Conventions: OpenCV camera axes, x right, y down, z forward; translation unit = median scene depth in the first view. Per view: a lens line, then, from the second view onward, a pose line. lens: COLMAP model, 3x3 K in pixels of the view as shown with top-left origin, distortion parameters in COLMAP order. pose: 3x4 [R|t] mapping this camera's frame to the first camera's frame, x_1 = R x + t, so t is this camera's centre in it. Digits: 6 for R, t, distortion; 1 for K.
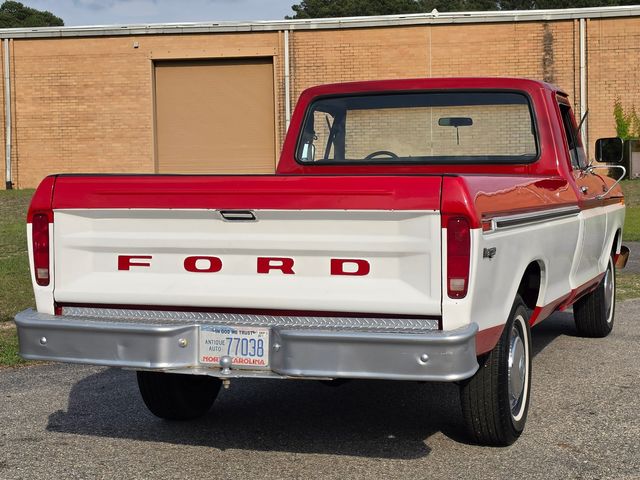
lens RADIAL K [[1259.4, 0, 320.4], [0, 1259.4, 212.2], [0, 0, 1]] dist [0.225781, -0.580791]
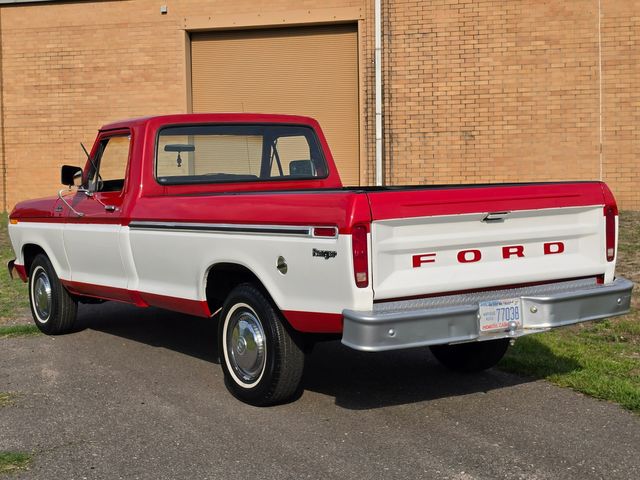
lens RADIAL K [[1109.9, 0, 320.1], [0, 1109.9, 223.2], [0, 0, 1]] dist [0.193875, -0.328966]
pose [[0.560575, -0.051006, 0.826531, -1.074459], [0.057077, 0.998107, 0.022884, -0.026096], [-0.826134, 0.034348, 0.562425, 0.464136]]
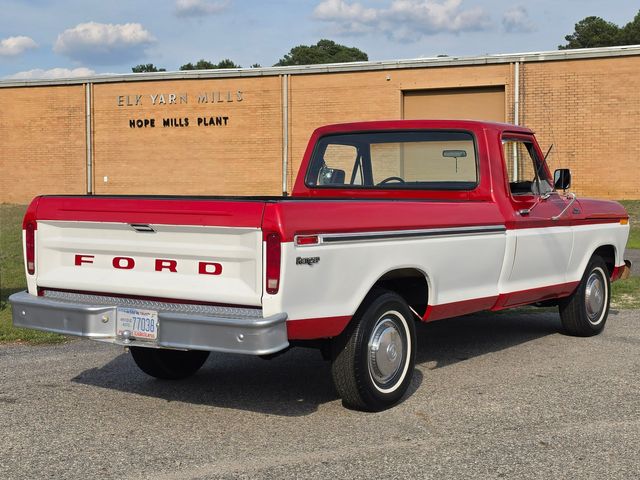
lens RADIAL K [[1109.9, 0, 320.1], [0, 1109.9, 223.2], [0, 0, 1]] dist [0.193875, -0.328966]
pose [[0.965703, 0.022898, -0.258637, 0.407497], [-0.021880, 0.999737, 0.006813, -0.014108], [0.258726, -0.000920, 0.965950, -0.109404]]
